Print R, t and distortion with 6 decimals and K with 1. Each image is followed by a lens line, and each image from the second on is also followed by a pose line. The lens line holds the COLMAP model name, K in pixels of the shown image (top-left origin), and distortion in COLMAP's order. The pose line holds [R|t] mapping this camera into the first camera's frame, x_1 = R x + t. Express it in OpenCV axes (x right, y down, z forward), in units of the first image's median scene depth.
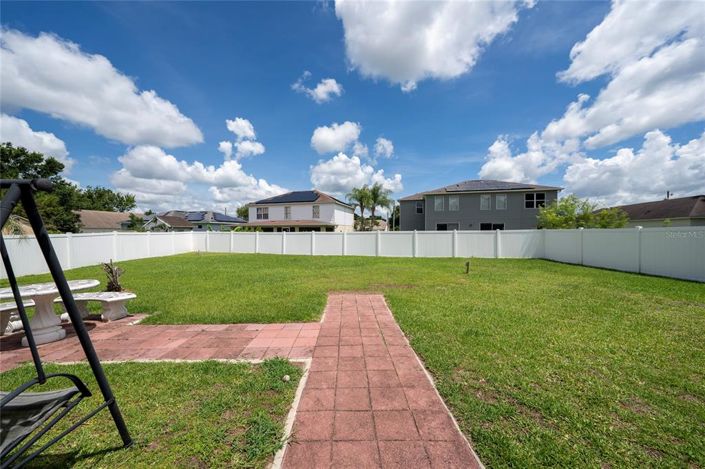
lens RADIAL K [[232.0, 0, 352.5], [0, 232.0, 234.5], [0, 0, 1]] dist [-0.000007, 0.000026]
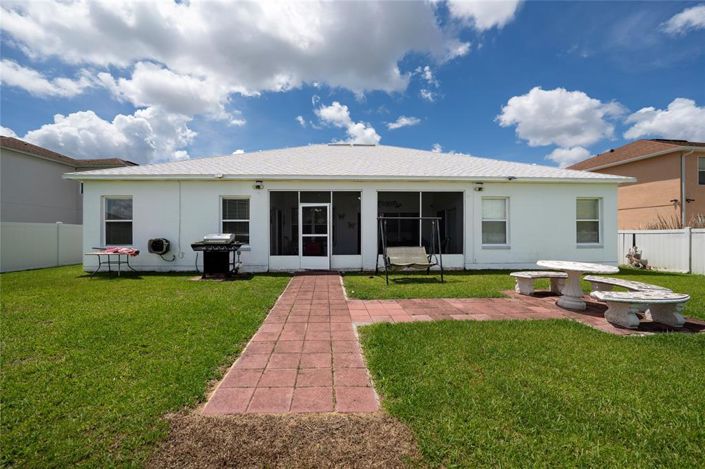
lens RADIAL K [[262.0, 0, 352.5], [0, 262.0, 234.5], [0, 0, 1]] dist [-0.001064, -0.000095]
pose [[-0.997220, 0.004355, -0.074392, -0.070621], [0.004520, 0.999988, -0.002057, 0.069380], [0.074382, -0.002388, -0.997227, 2.194344]]
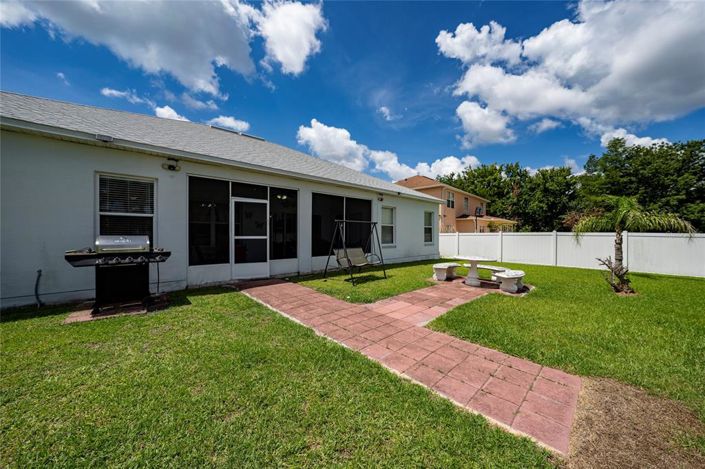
lens RADIAL K [[248.5, 0, 352.5], [0, 248.5, 234.5], [0, 0, 1]] dist [-0.000475, 0.000002]
pose [[-0.727645, -0.000301, -0.685954, 0.776627], [-0.005475, 0.999971, 0.005370, 0.036209], [0.685932, 0.007663, -0.727625, 1.705660]]
